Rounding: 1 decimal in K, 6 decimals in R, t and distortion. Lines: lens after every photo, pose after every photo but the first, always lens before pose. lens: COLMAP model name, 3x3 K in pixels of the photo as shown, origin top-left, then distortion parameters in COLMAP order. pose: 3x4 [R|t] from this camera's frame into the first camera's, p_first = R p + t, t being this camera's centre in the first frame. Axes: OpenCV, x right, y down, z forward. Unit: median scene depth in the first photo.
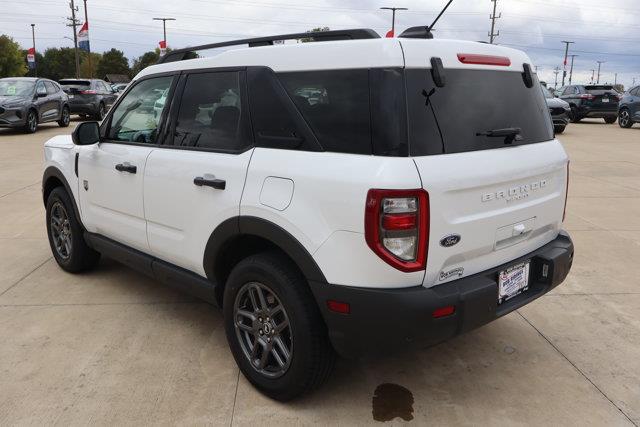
lens RADIAL K [[594.8, 0, 302.1], [0, 594.8, 228.2], [0, 0, 1]] dist [0.019041, 0.000000]
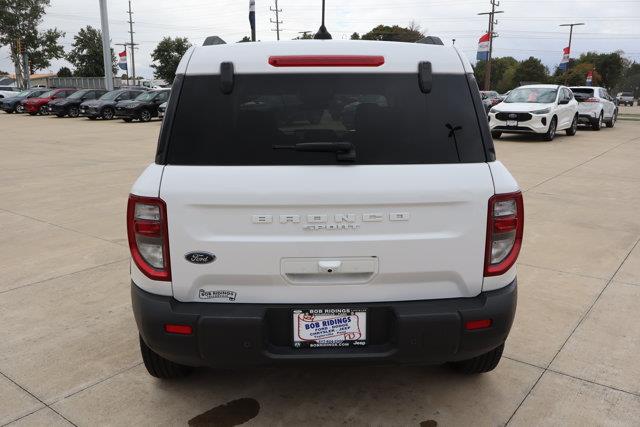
lens RADIAL K [[544.0, 0, 324.0], [0, 544.0, 218.8], [0, 0, 1]] dist [0.013141, 0.021907]
pose [[0.745206, 0.143554, -0.651199, 0.843122], [-0.147677, 0.987833, 0.048769, -0.098428], [0.650276, 0.059824, 0.757339, 0.427156]]
